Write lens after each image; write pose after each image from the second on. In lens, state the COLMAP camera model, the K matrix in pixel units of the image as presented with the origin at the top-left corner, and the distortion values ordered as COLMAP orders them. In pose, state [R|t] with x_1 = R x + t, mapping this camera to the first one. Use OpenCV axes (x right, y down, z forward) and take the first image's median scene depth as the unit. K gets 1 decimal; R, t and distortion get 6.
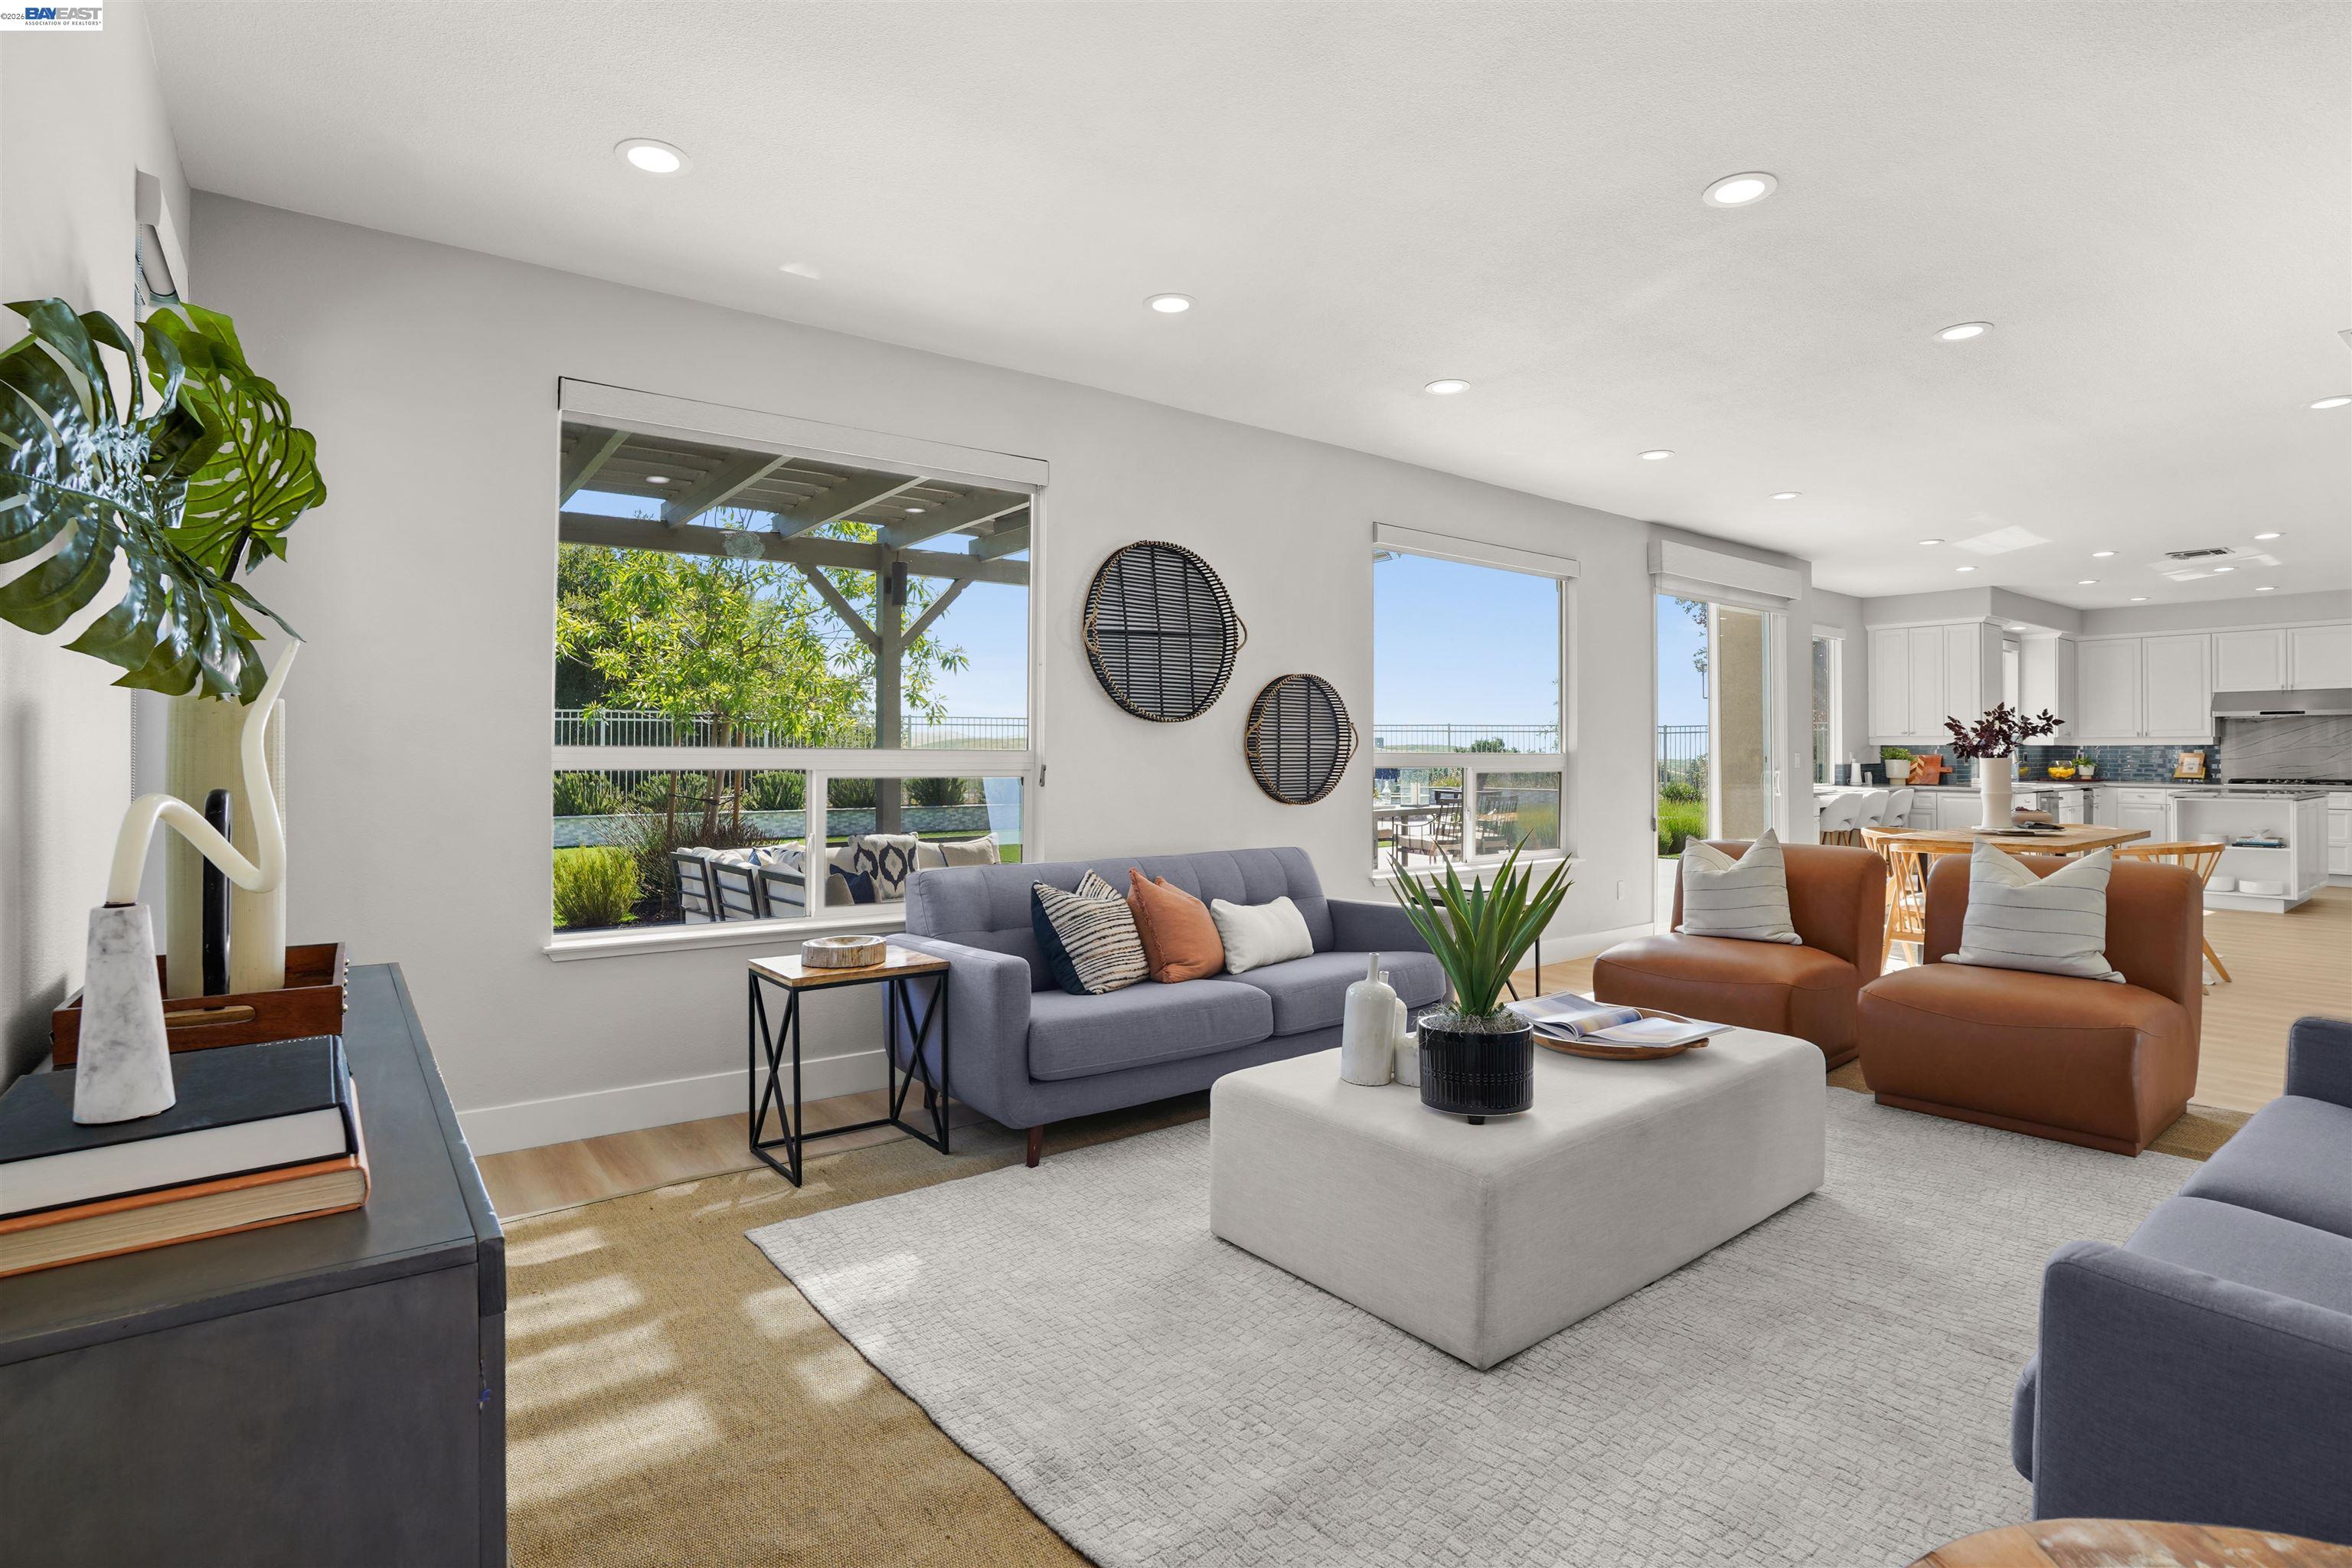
lens RADIAL K [[1148.8, 0, 1176.4], [0, 1148.8, 755.9], [0, 0, 1]] dist [-0.073141, 0.034015]
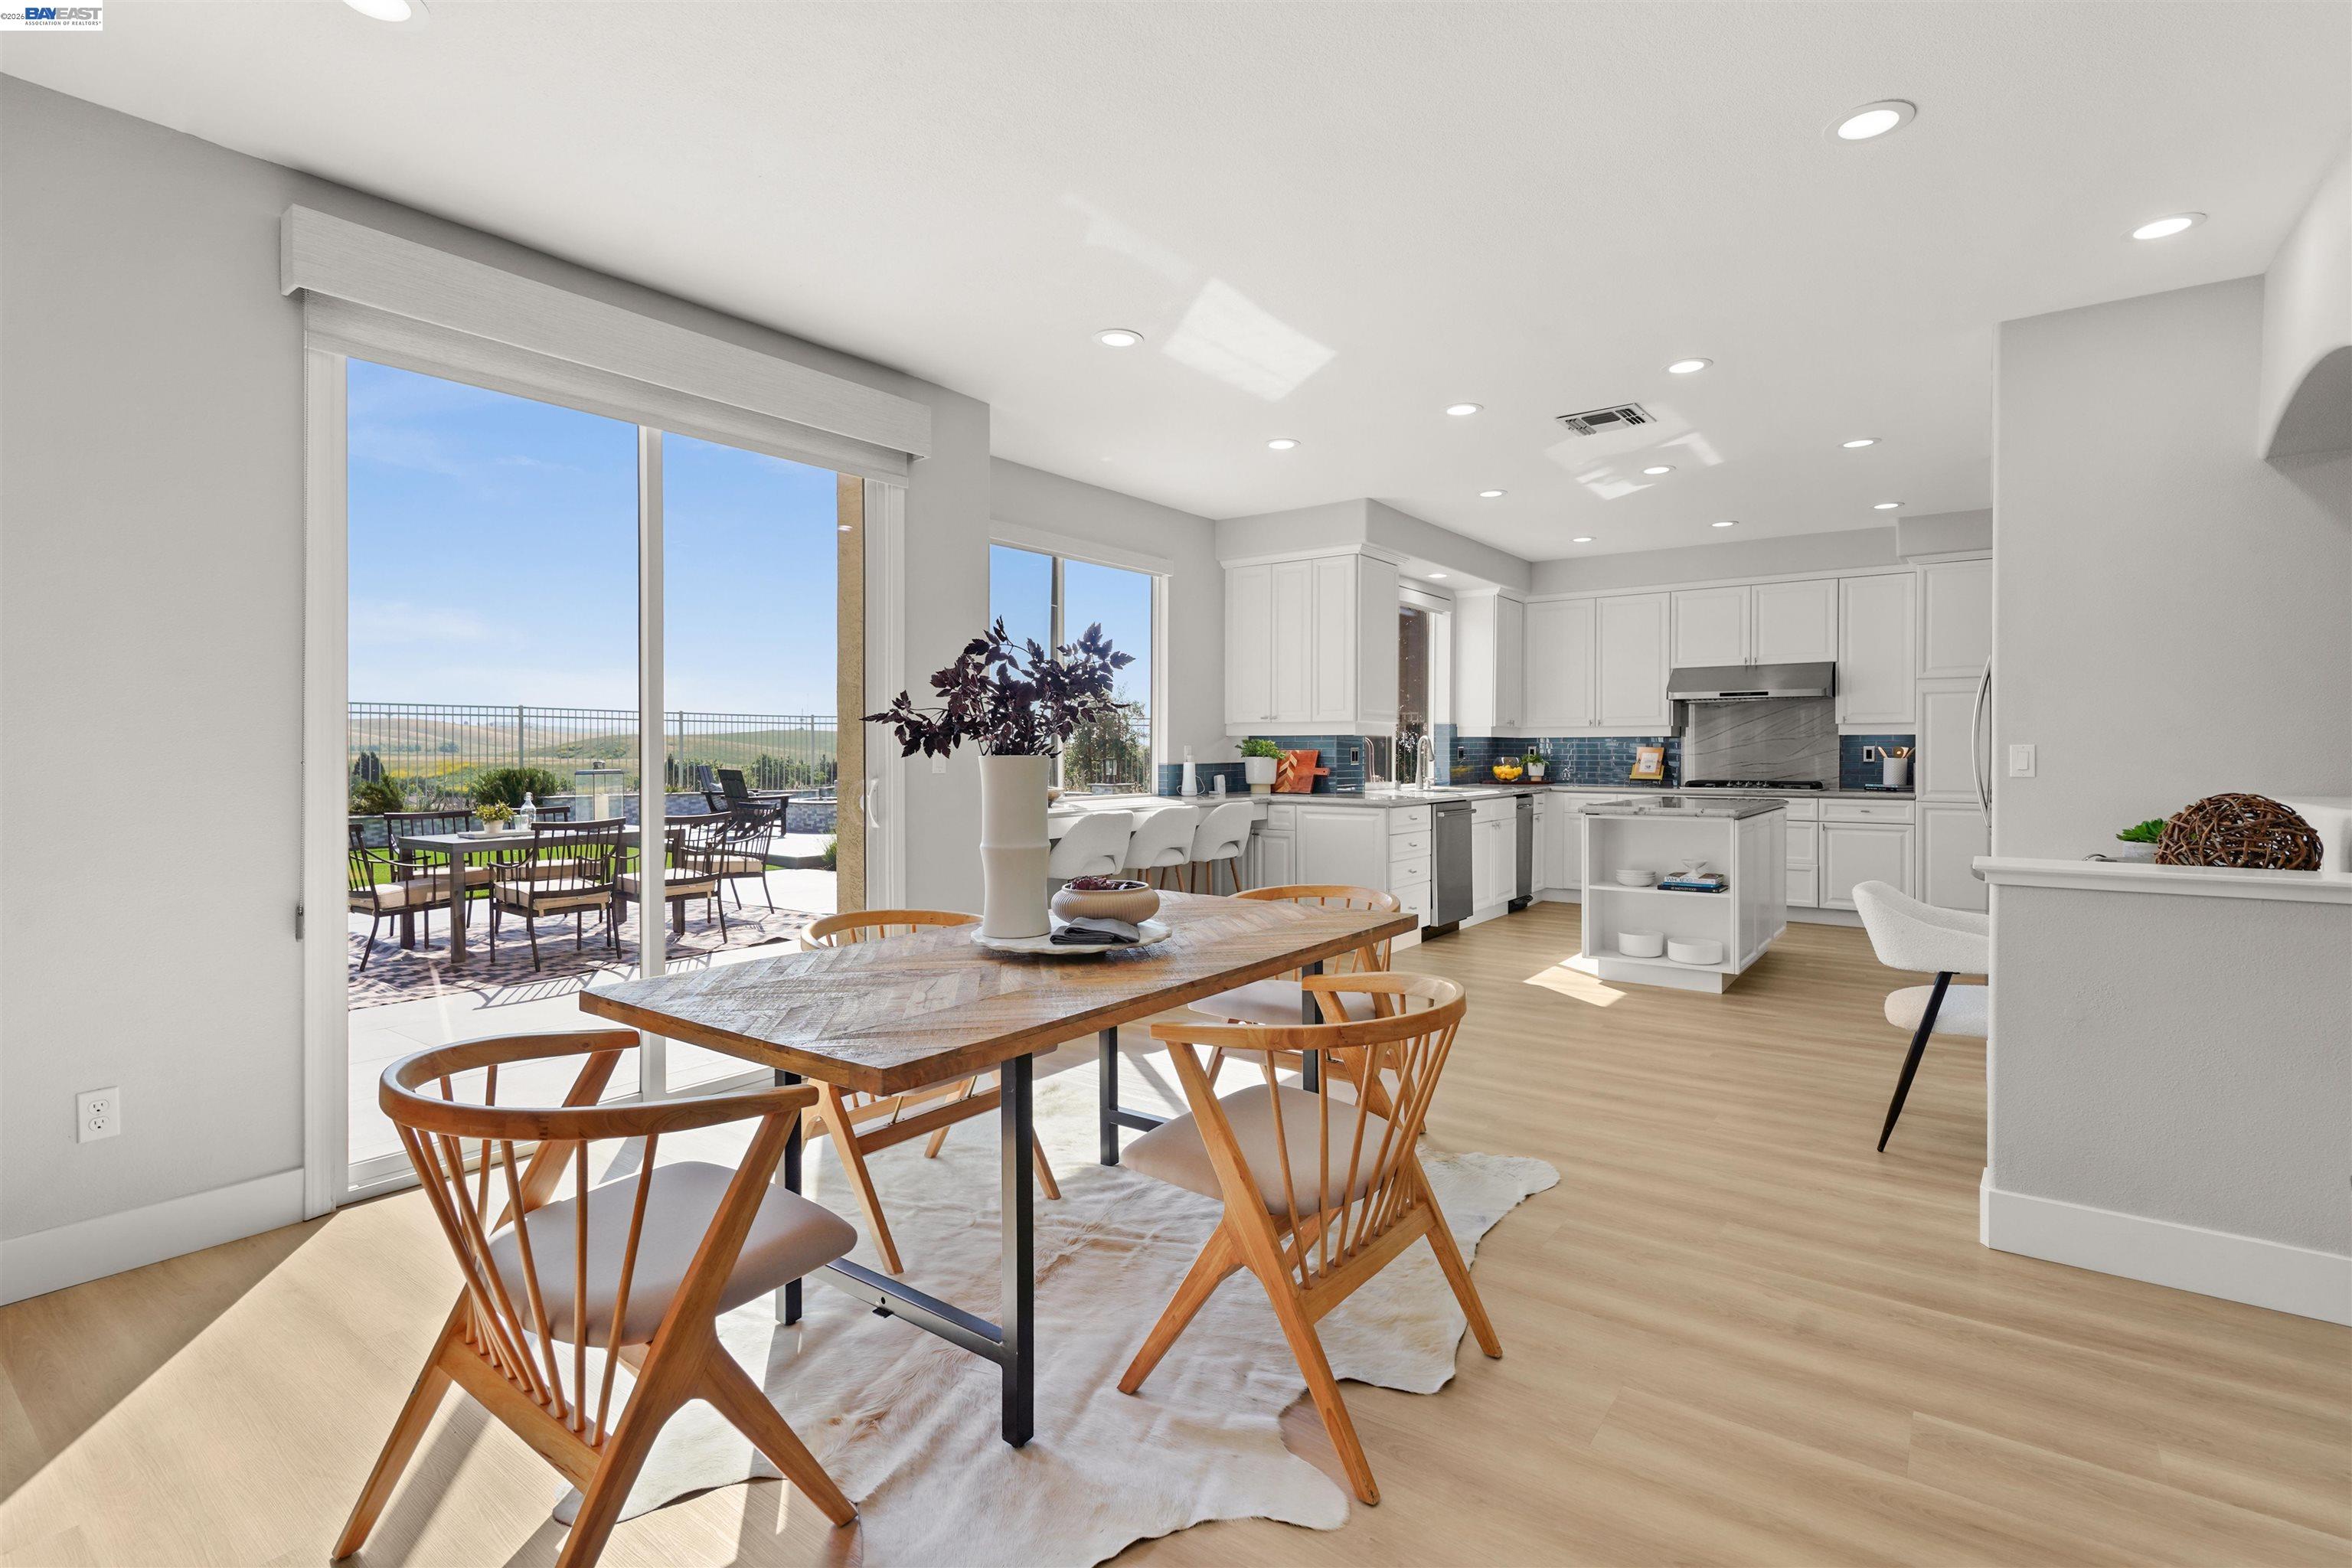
lens RADIAL K [[1074.1, 0, 1164.7], [0, 1074.1, 766.3], [0, 0, 1]] dist [0.003608, 0.001182]
pose [[0.967544, -0.005933, 0.252633, 0.418634], [0.003058, 0.999926, 0.011773, 0.001067], [-0.252684, -0.010618, 0.967491, 0.375455]]
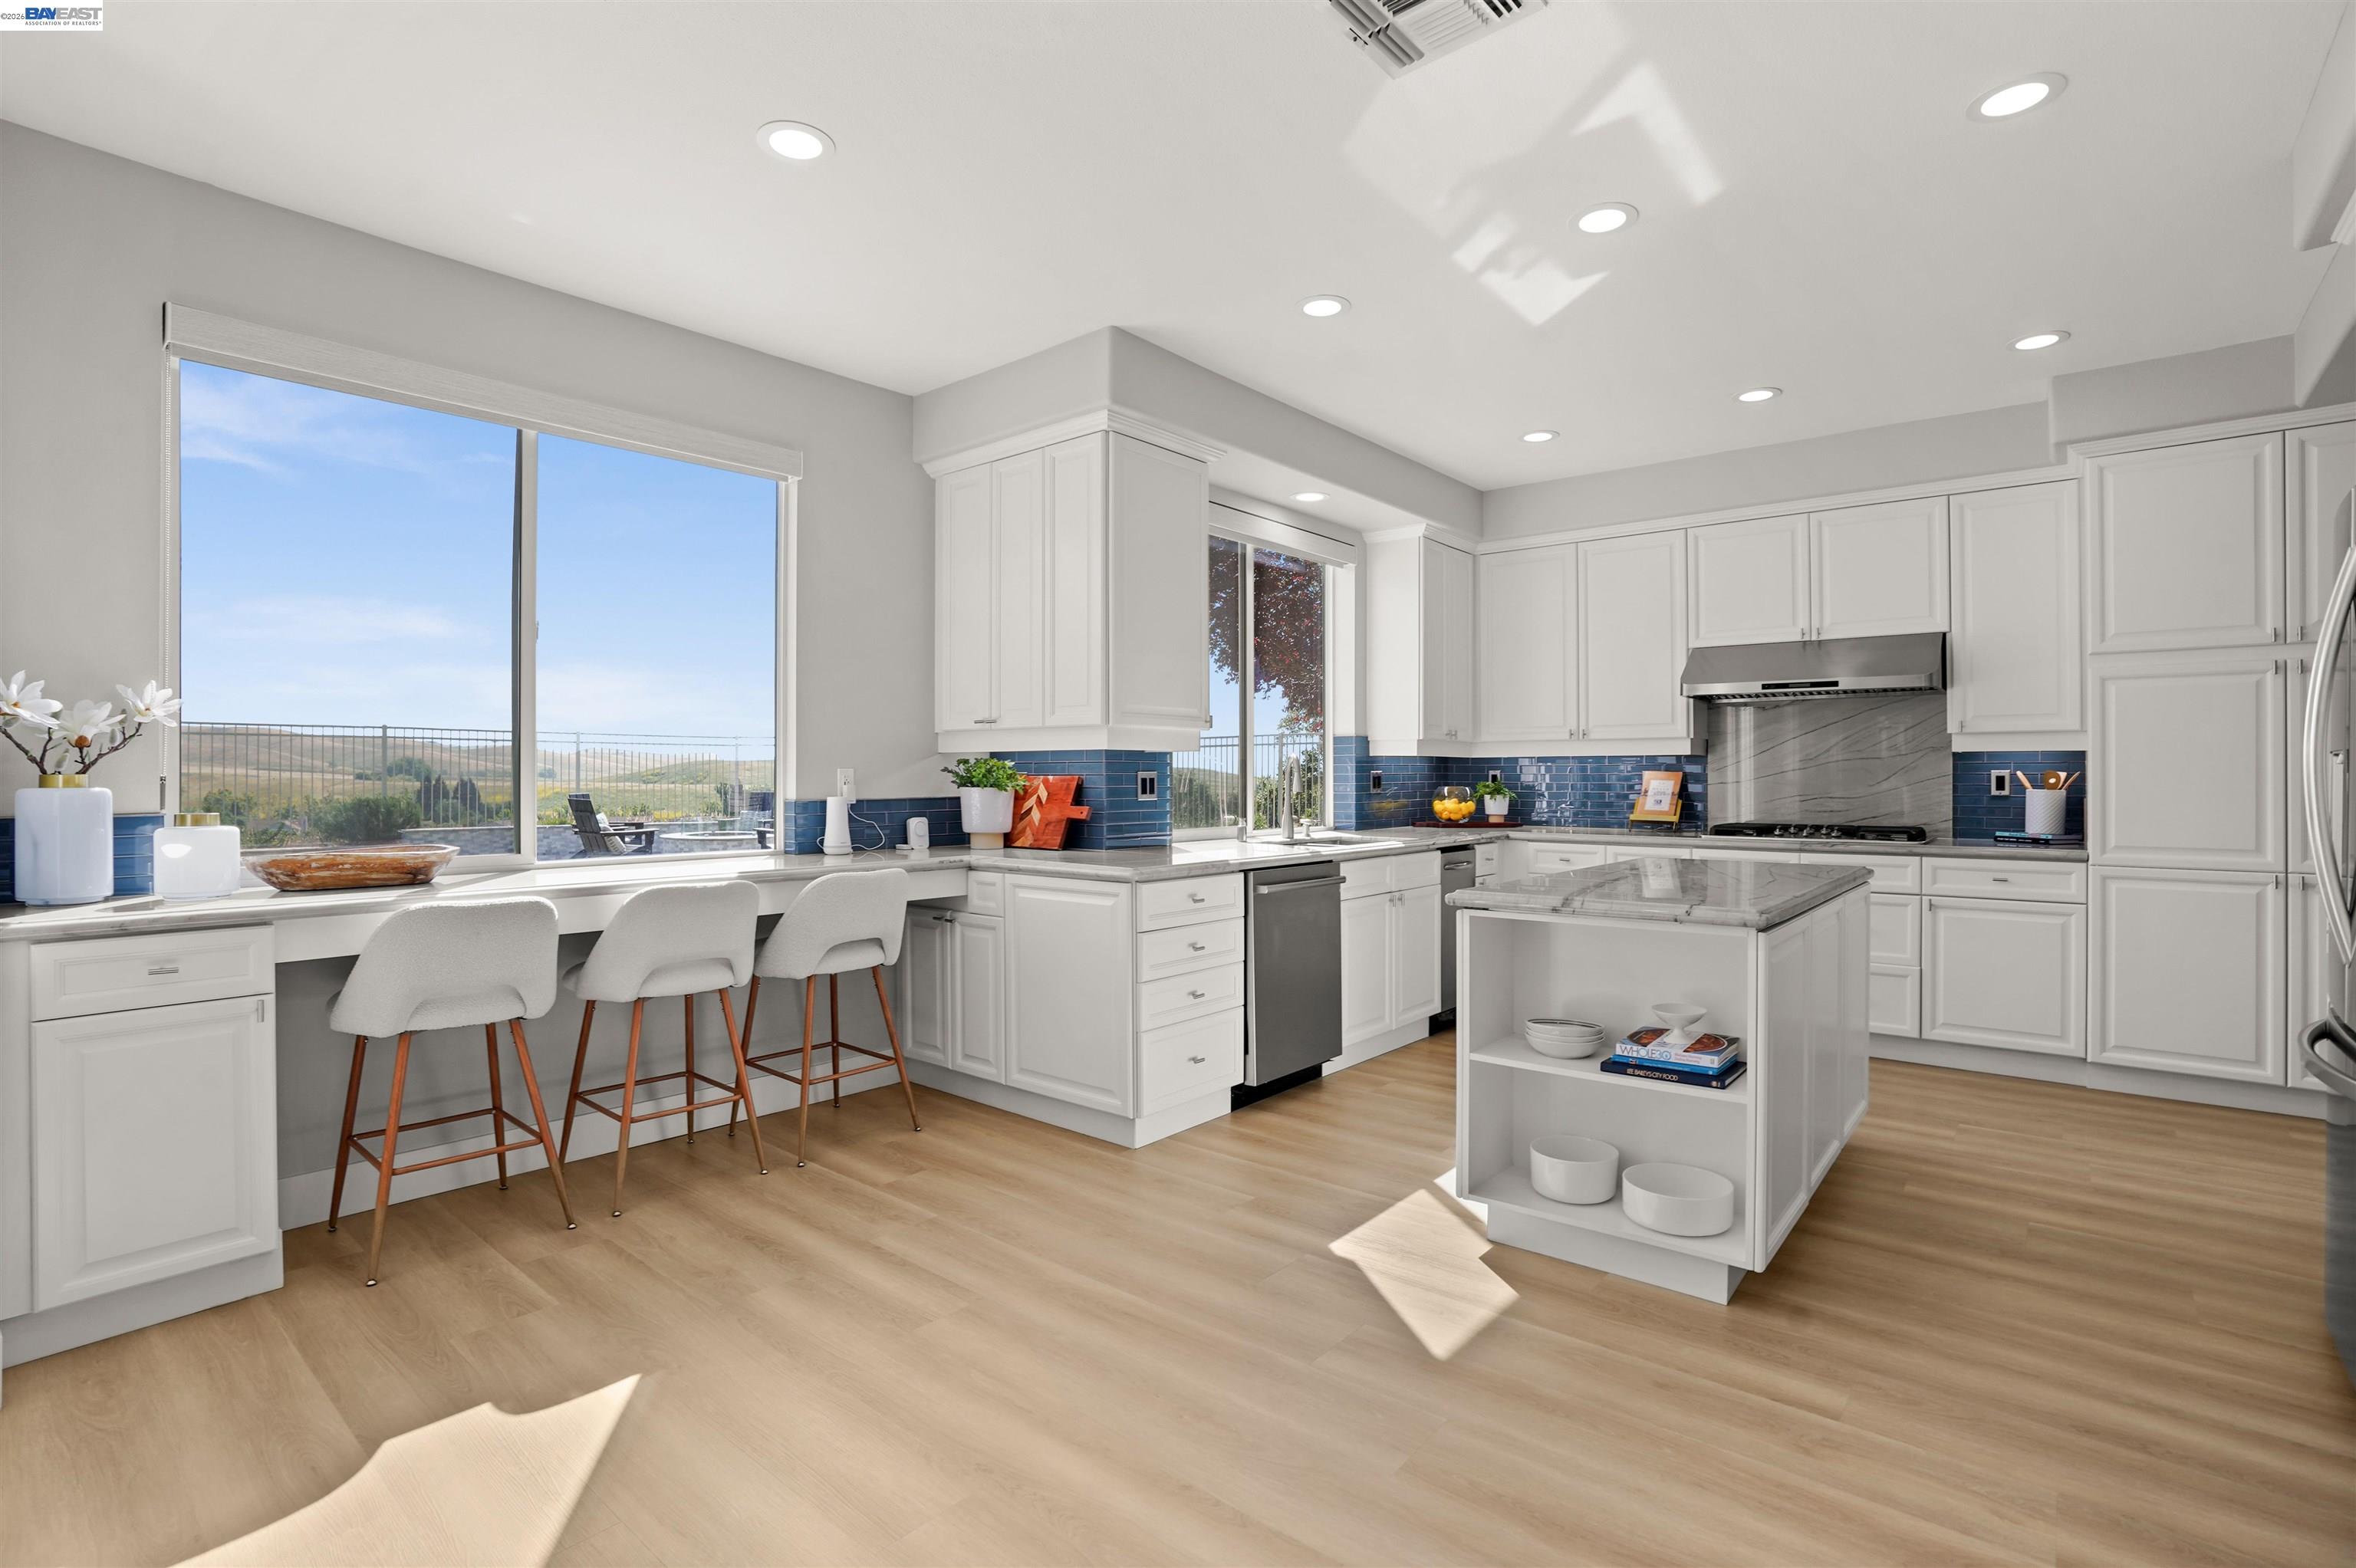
lens RADIAL K [[1115.2, 0, 1173.5], [0, 1115.2, 779.0], [0, 0, 1]] dist [-0.071775, 0.027665]
pose [[0.978007, -0.002857, 0.208551, 0.623617], [0.002827, 0.999996, 0.000440, 0.000128], [-0.208551, 0.000159, 0.978011, 0.582490]]
